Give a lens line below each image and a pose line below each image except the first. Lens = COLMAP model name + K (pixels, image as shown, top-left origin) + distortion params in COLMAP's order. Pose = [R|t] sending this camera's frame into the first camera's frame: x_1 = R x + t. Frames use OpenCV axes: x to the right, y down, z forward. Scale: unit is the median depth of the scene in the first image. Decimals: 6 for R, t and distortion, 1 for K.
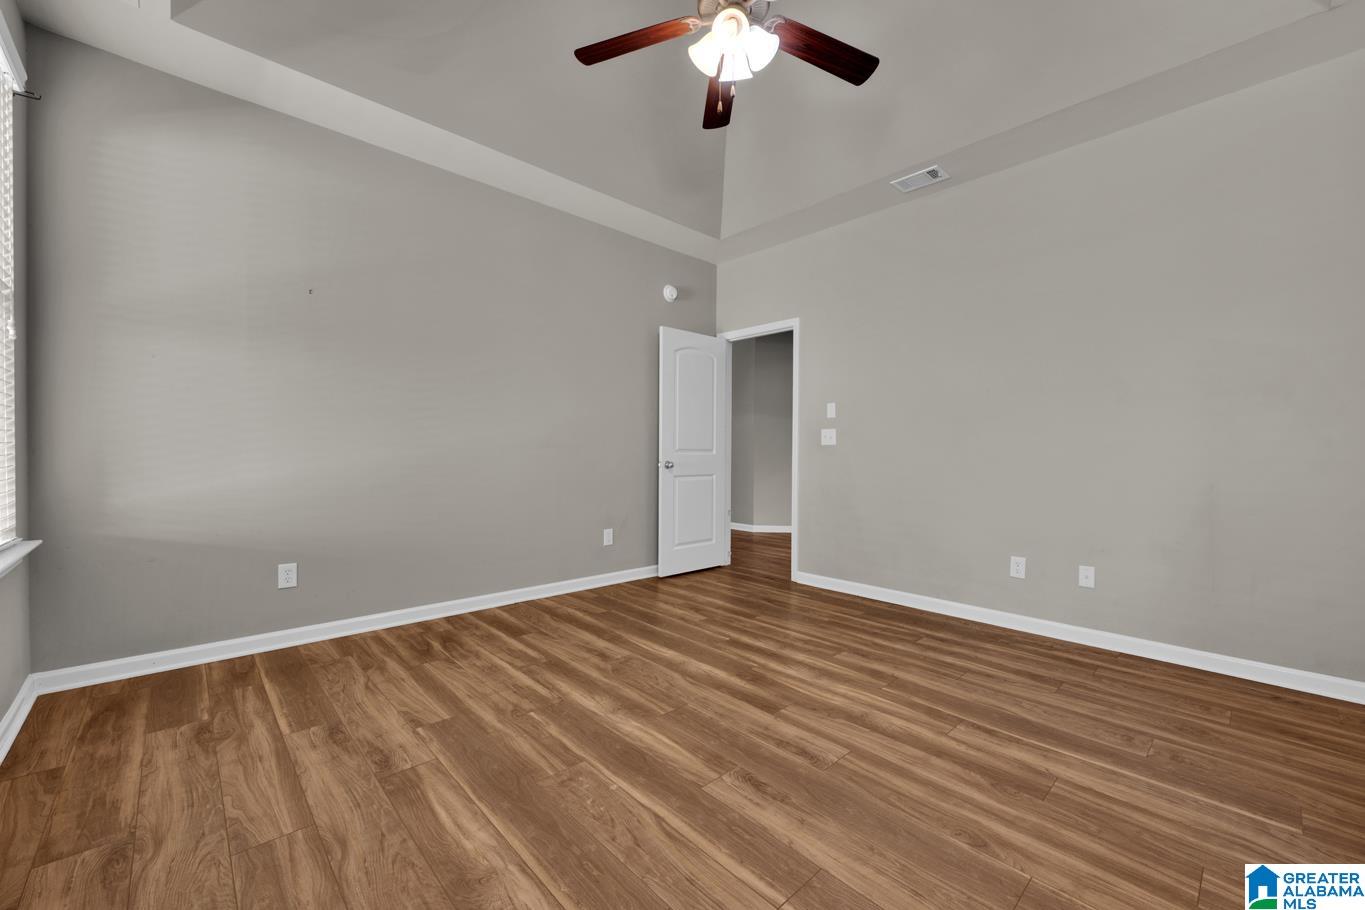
lens RADIAL K [[539.3, 0, 682.6], [0, 539.3, 452.2], [0, 0, 1]] dist [-0.000034, -0.000115]
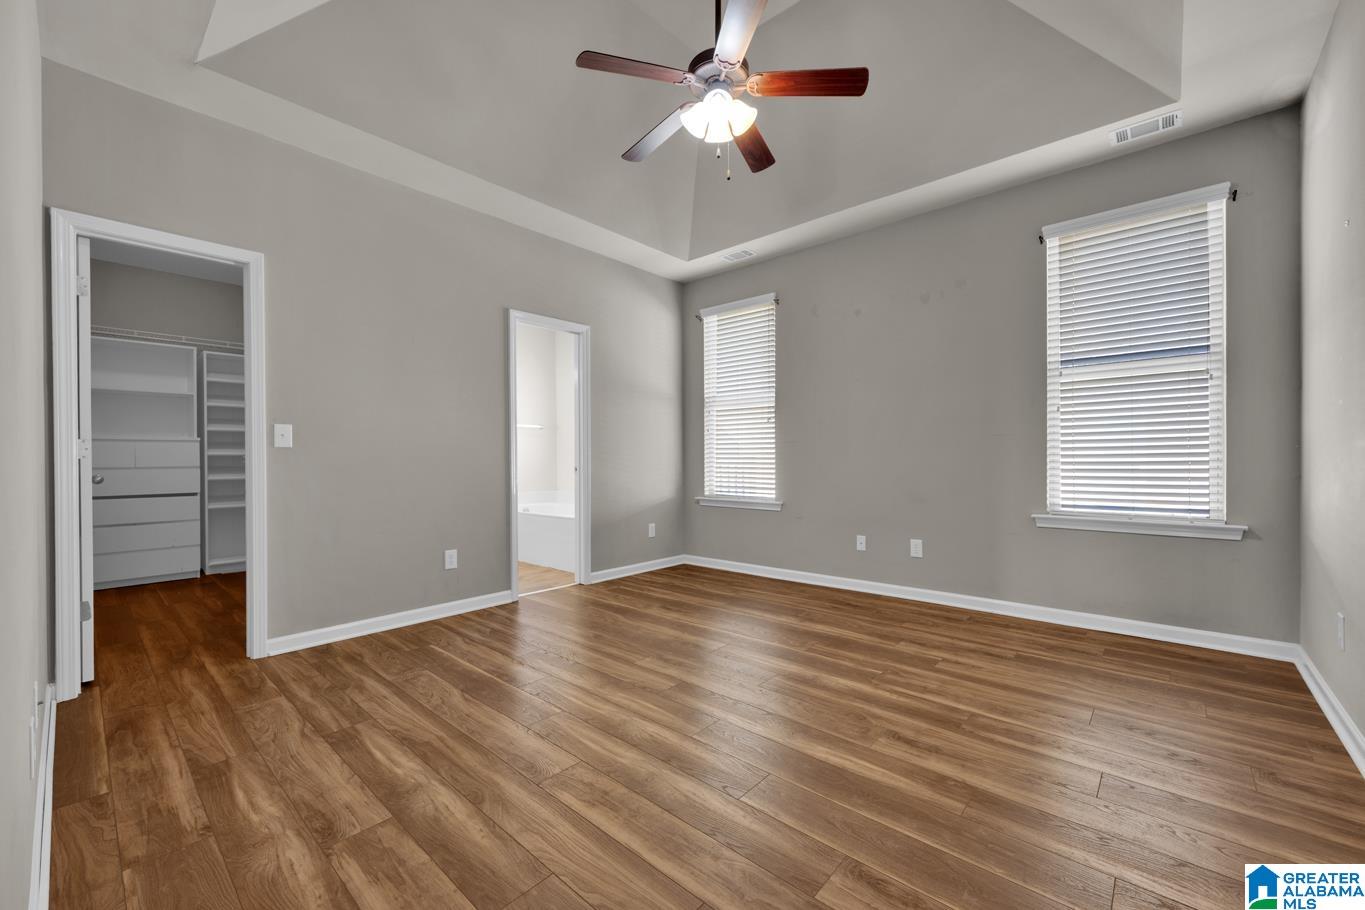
lens RADIAL K [[539.3, 0, 681.2], [0, 539.3, 457.0], [0, 0, 1]] dist [-0.000034, -0.000115]
pose [[-0.995956, -0.002330, -0.089816, 0.257287], [-0.002077, 0.999994, -0.002917, 0.001995], [0.089822, -0.002719, -0.995954, 2.014946]]
